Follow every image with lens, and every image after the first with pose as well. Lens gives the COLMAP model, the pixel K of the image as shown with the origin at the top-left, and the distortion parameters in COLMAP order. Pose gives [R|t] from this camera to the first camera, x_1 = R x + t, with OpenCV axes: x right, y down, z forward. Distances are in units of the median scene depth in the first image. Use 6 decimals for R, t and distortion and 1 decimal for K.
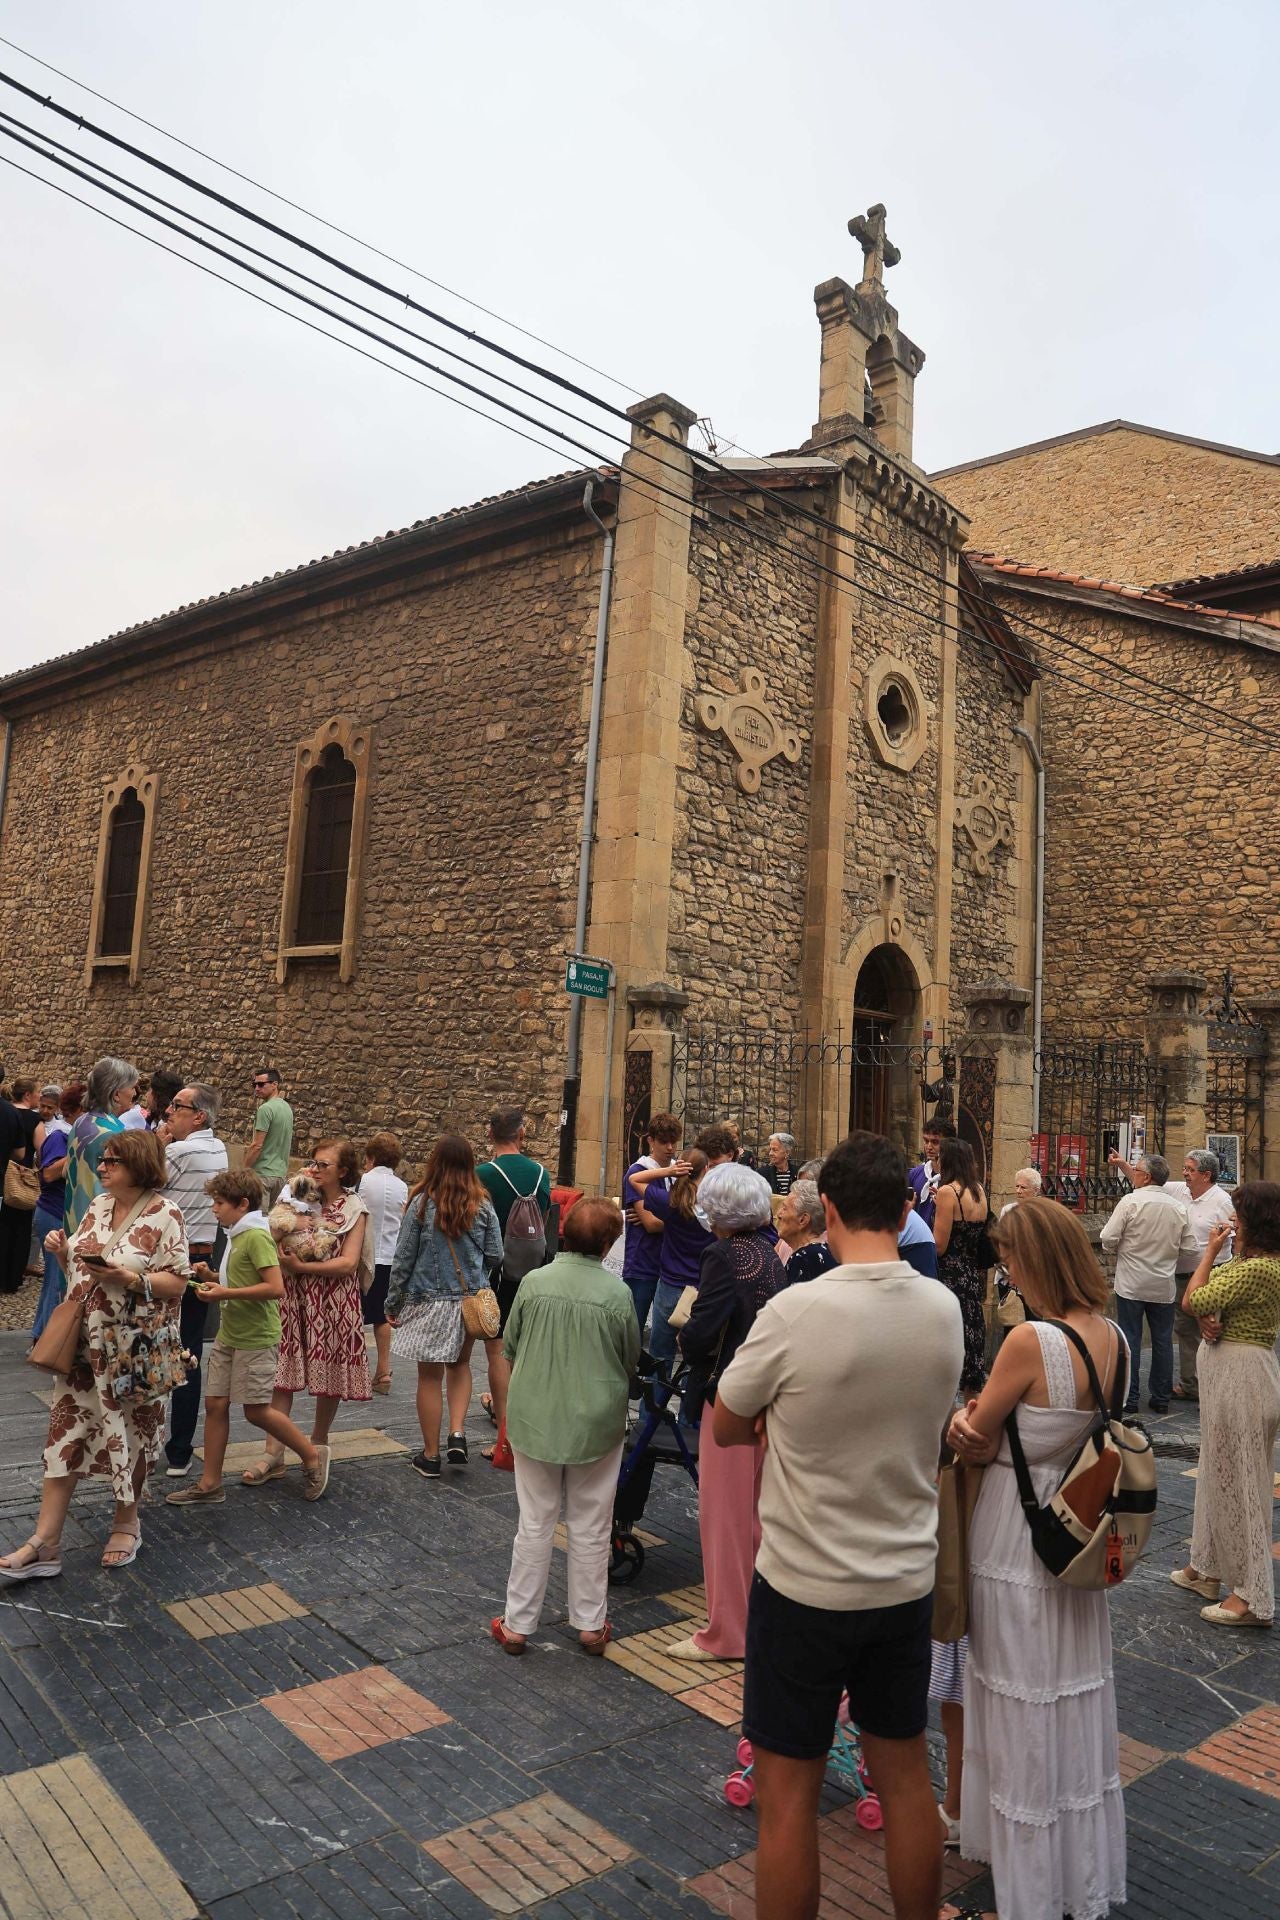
lens RADIAL K [[1299.7, 0, 640.0], [0, 1299.7, 960.0], [0, 0, 1]] dist [-0.095309, 0.070907]
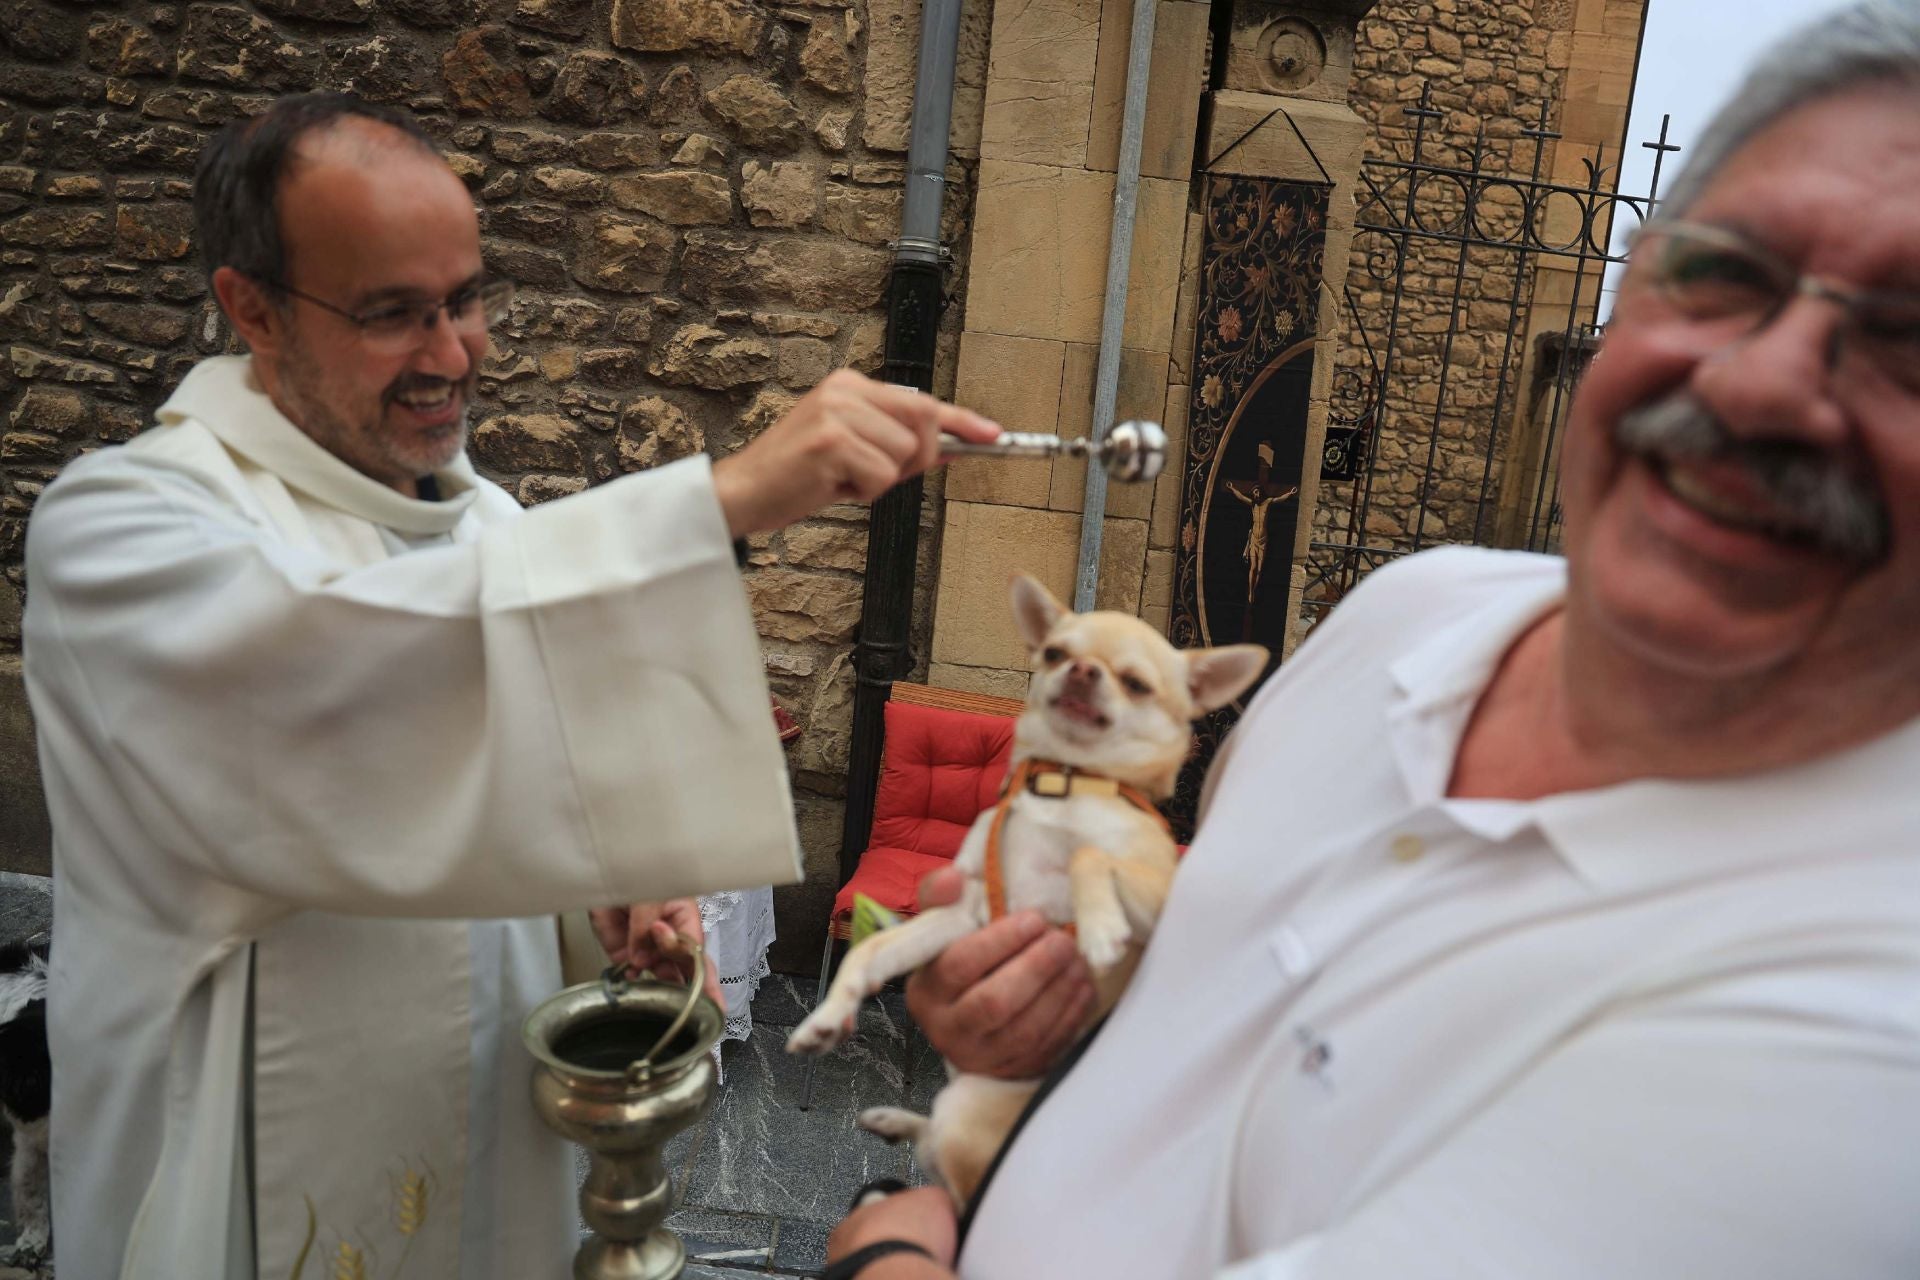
lens RADIAL K [[1299.7, 0, 960.0], [0, 1299.7, 640.0], [0, 0, 1]] dist [-0.095309, 0.070907]
pose [[0.764835, -0.095861, 0.637054, -0.156248], [-0.126277, 0.947376, 0.294163, 0.063717], [-0.631729, -0.305432, 0.712481, 0.582463]]
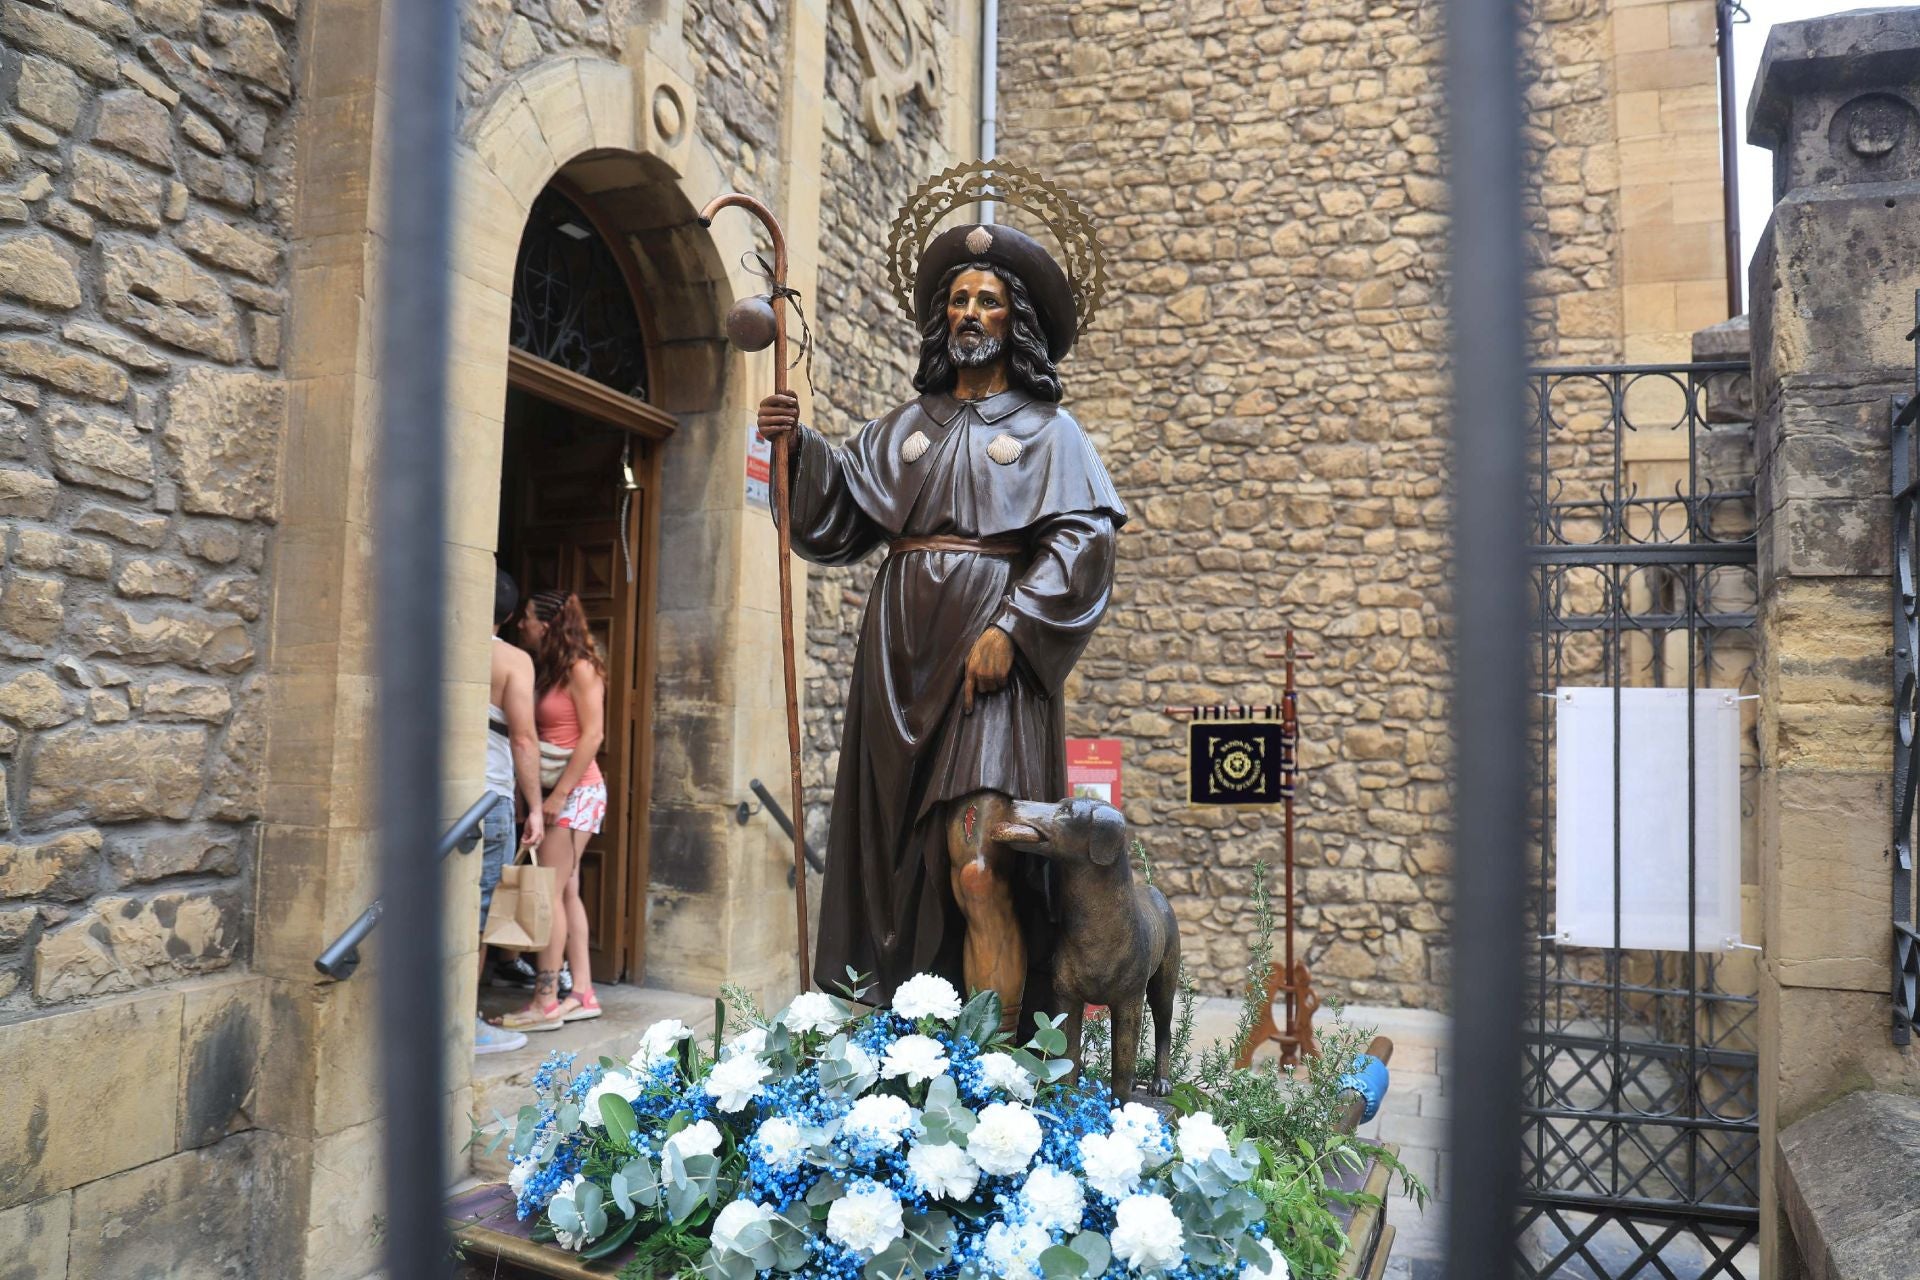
lens RADIAL K [[1299.7, 0, 960.0], [0, 1299.7, 640.0], [0, 0, 1]] dist [-0.095309, 0.070907]
pose [[0.924981, -0.008525, 0.379917, 0.127096], [-0.013433, 0.998390, 0.055109, 0.077601], [-0.379776, -0.056078, 0.923377, 0.596767]]
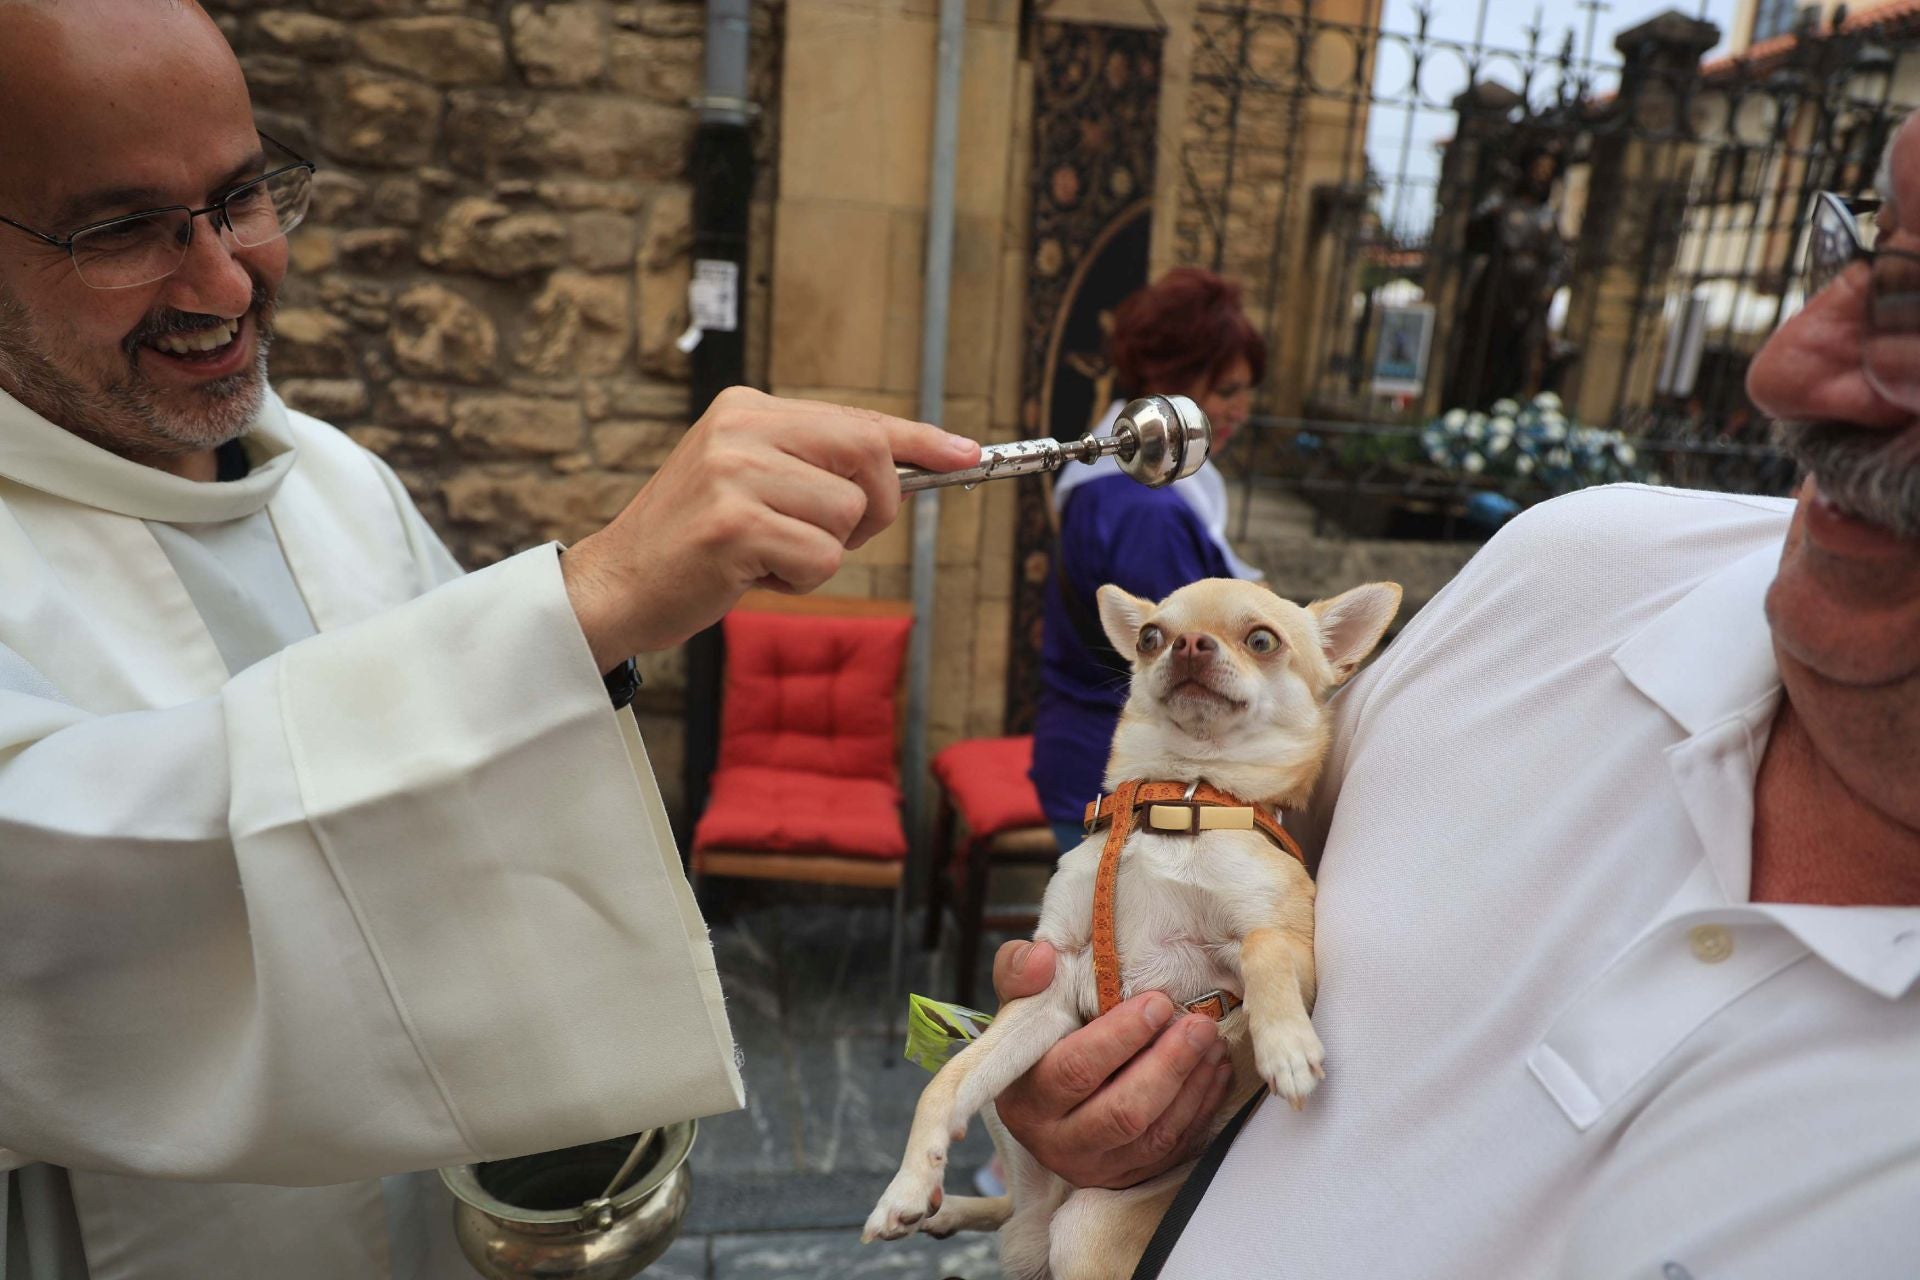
lens RADIAL K [[1299.7, 0, 960.0], [0, 1299.7, 640.0], [0, 0, 1]] dist [-0.095309, 0.070907]
pose [[0.642849, -0.212377, 0.735962, -0.153679], [-0.118205, 0.921783, 0.369249, 0.064526], [-0.756817, -0.324365, 0.567463, 0.596454]]
